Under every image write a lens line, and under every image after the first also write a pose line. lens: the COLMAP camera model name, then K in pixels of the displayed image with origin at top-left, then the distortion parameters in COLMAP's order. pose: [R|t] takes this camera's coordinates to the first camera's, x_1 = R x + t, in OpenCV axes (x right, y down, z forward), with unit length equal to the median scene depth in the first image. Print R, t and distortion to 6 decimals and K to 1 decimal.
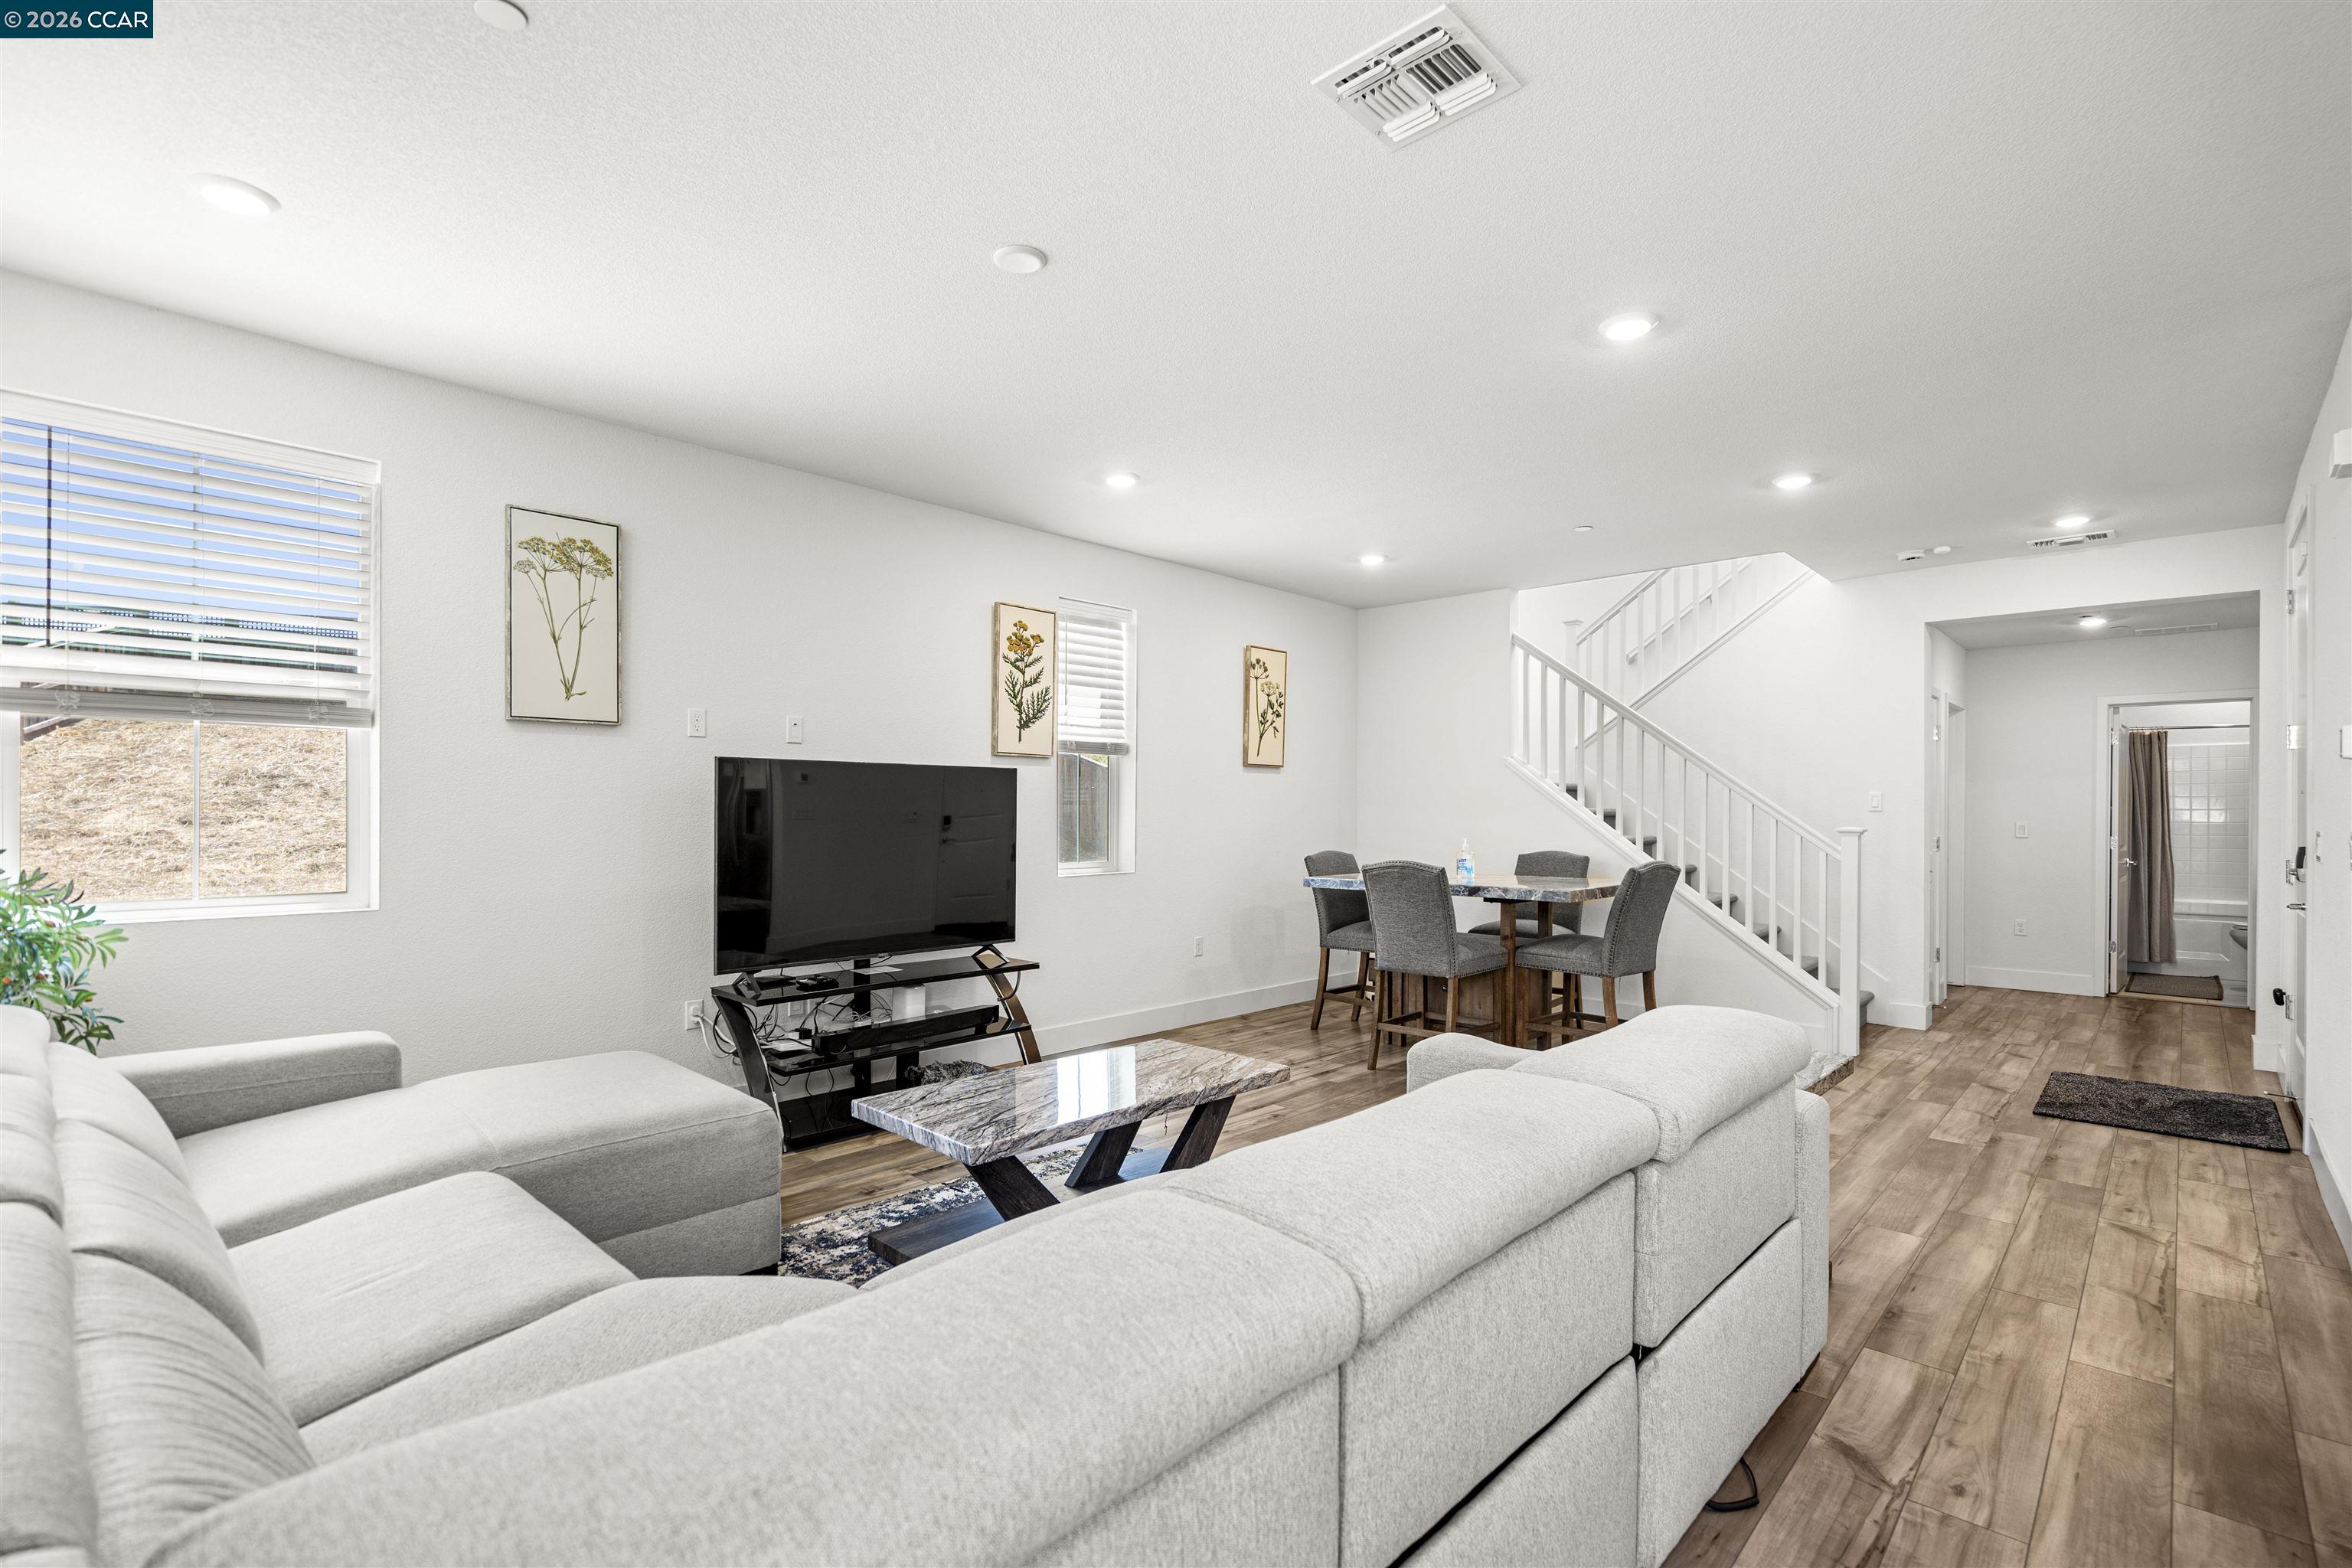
lens RADIAL K [[1088.3, 0, 1173.5], [0, 1088.3, 818.6], [0, 0, 1]] dist [-0.000159, -0.000022]
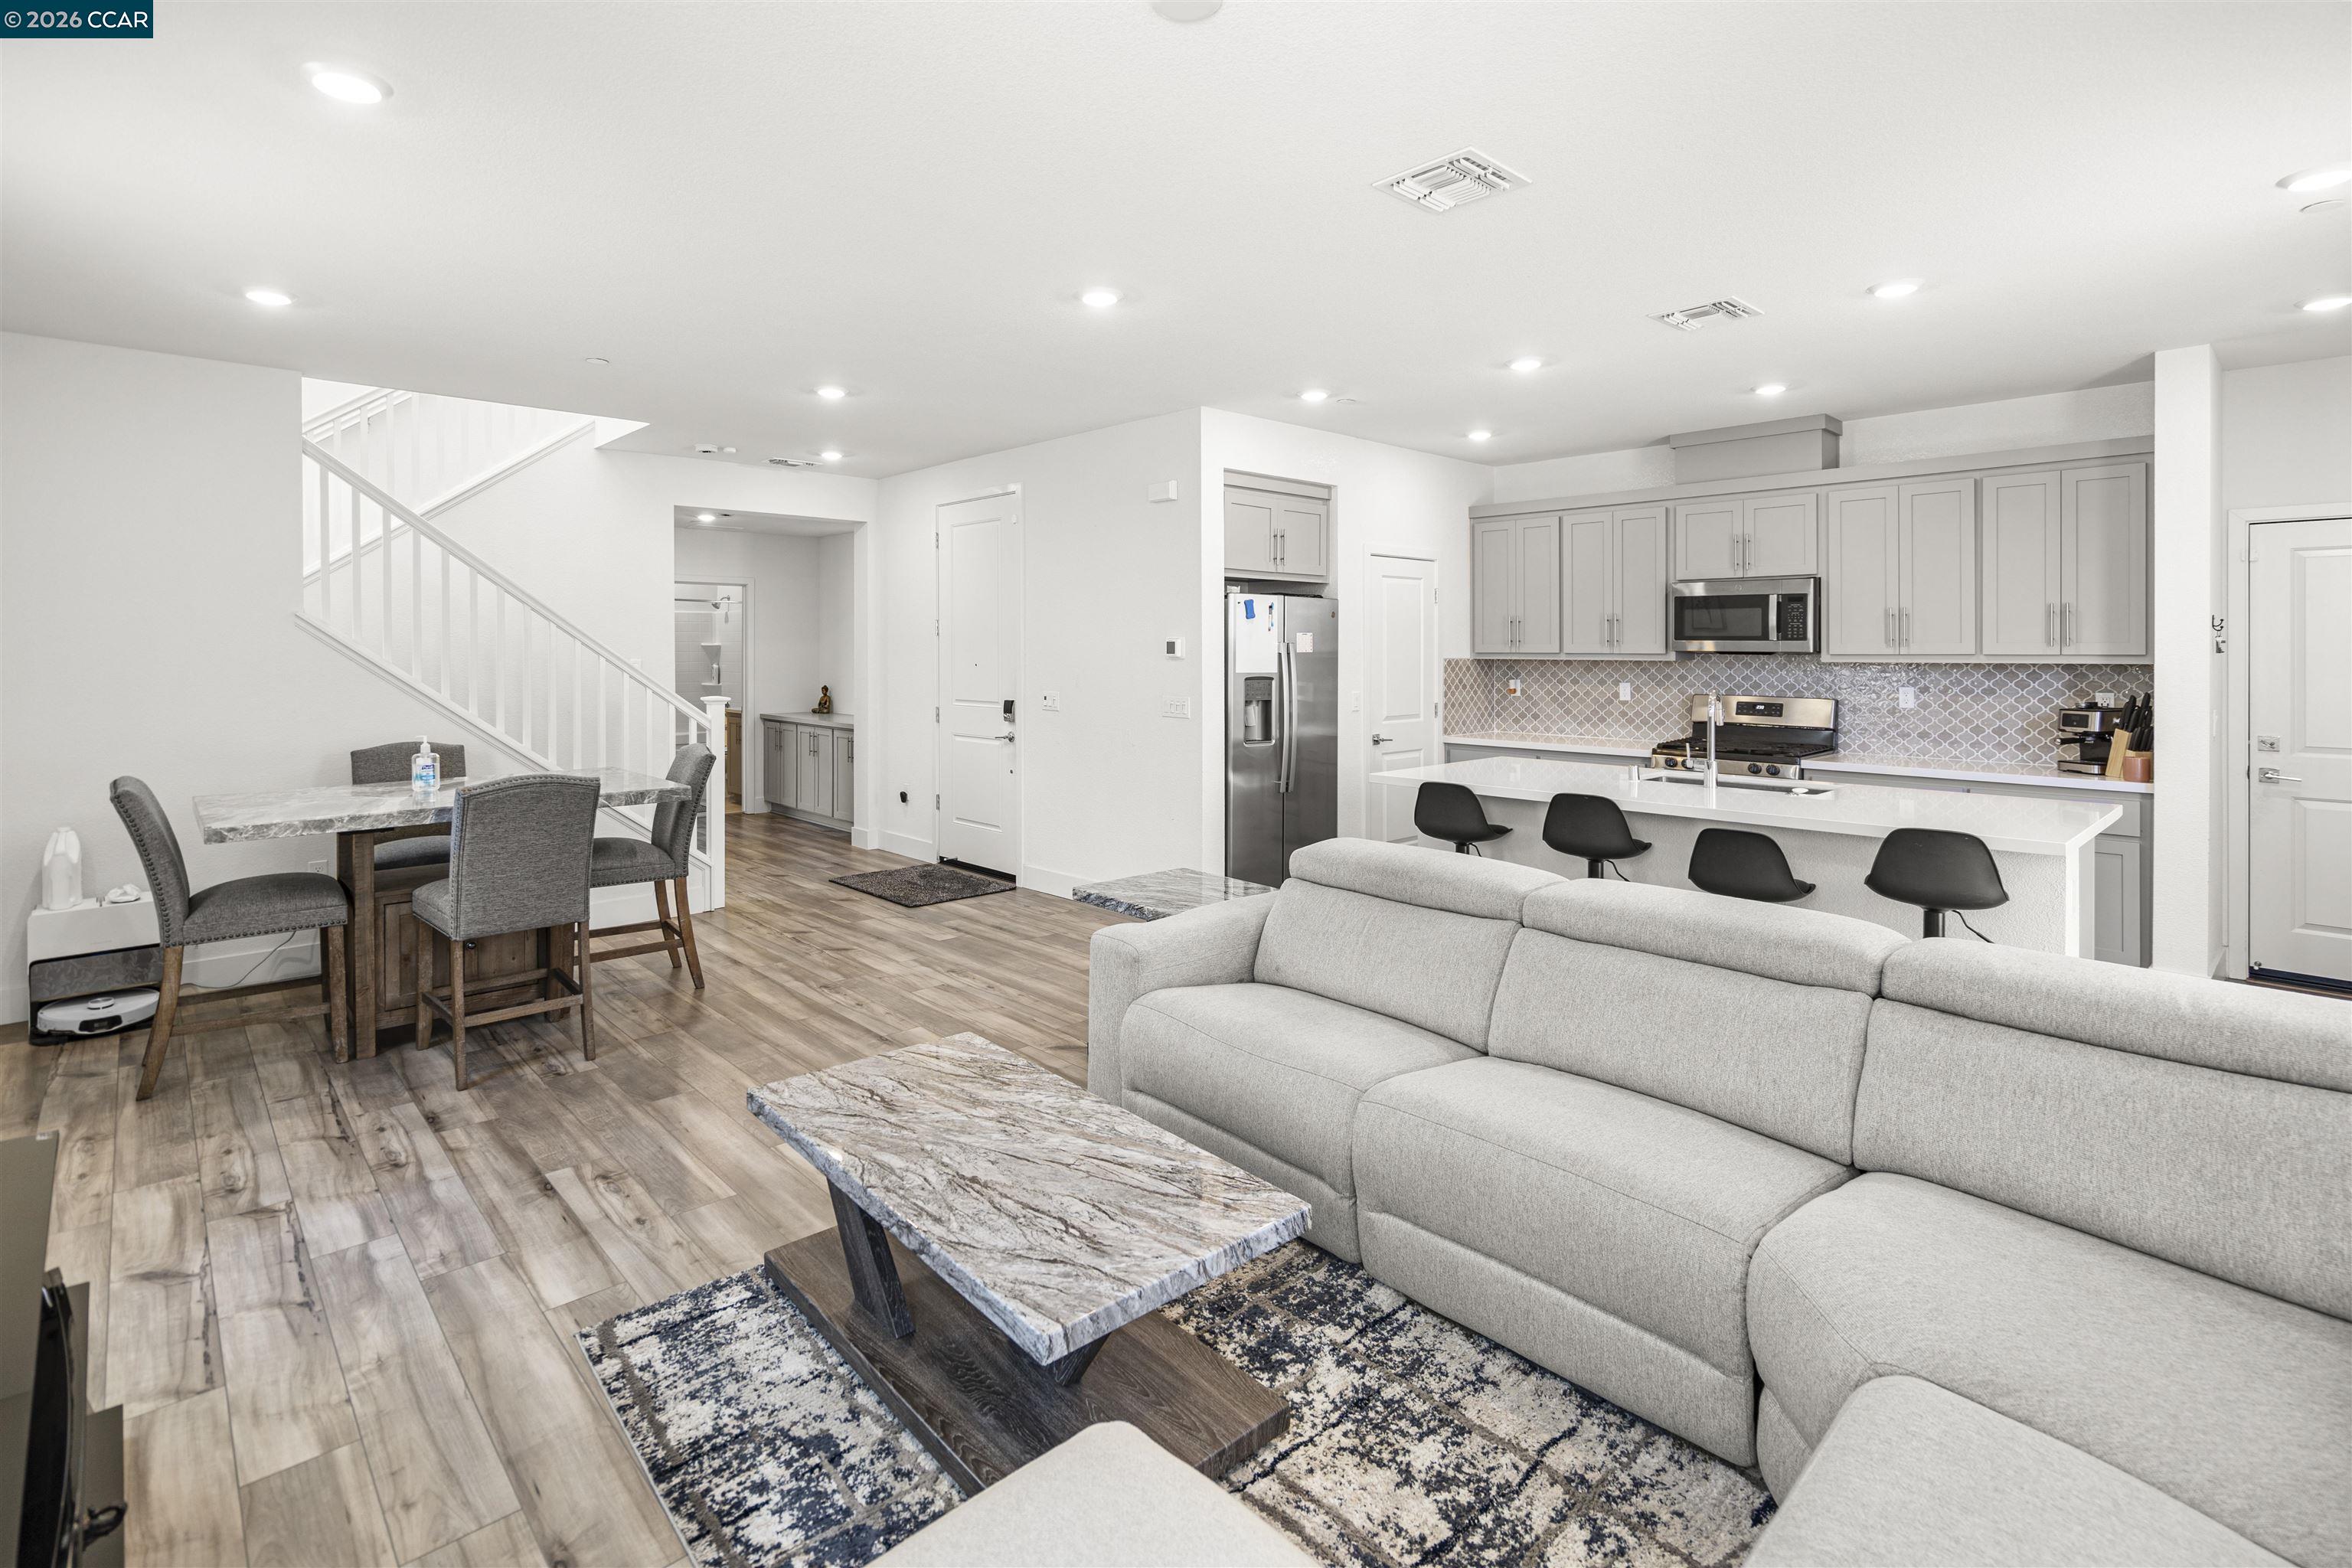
lens RADIAL K [[1095.7, 0, 1173.3], [0, 1095.7, 650.1], [0, 0, 1]] dist [0.000046, 0.000047]
pose [[0.063790, -0.005465, 0.997948, -0.537089], [0.005469, 0.999972, 0.005127, -0.050385], [-0.997948, 0.005130, 0.063818, 0.589115]]
